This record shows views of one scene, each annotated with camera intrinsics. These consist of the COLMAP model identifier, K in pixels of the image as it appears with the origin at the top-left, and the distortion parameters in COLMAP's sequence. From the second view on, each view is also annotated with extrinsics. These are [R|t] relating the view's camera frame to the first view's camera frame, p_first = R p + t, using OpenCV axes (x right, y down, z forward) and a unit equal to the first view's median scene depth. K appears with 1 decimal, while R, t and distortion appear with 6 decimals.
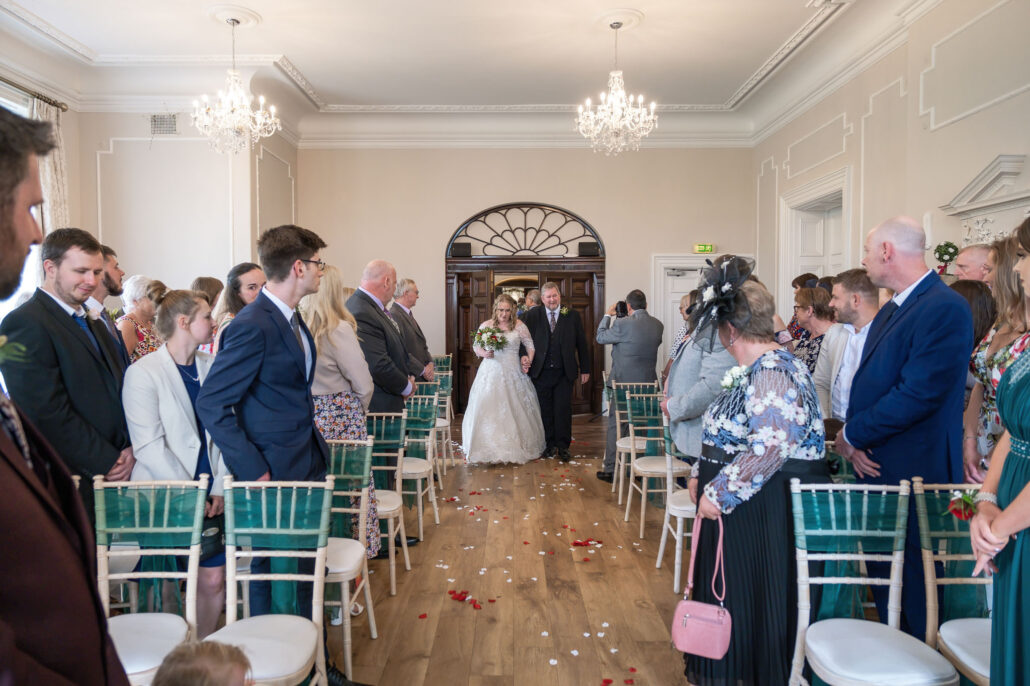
lens RADIAL K [[692.3, 0, 515.0], [0, 692.3, 343.0], [0, 0, 1]] dist [-0.019510, 0.002010]
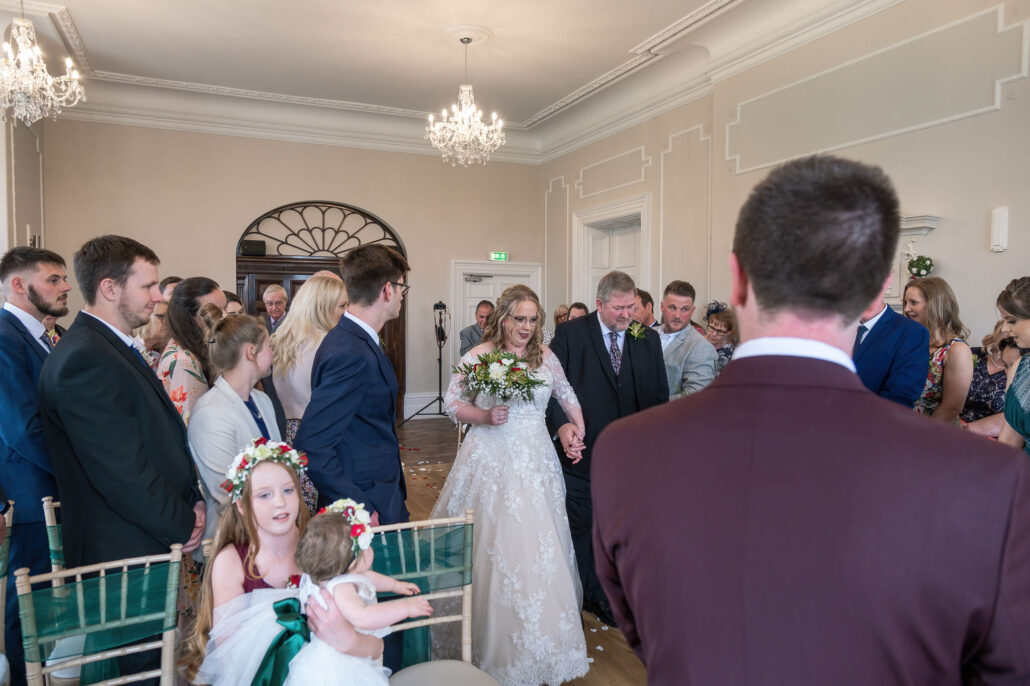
lens RADIAL K [[692.3, 0, 515.0], [0, 692.3, 343.0], [0, 0, 1]] dist [-0.019510, 0.002010]
pose [[0.912177, -0.011982, 0.409620, -0.275794], [0.010200, 0.999927, 0.006534, -0.022064], [-0.409669, -0.001782, 0.912233, 0.044153]]
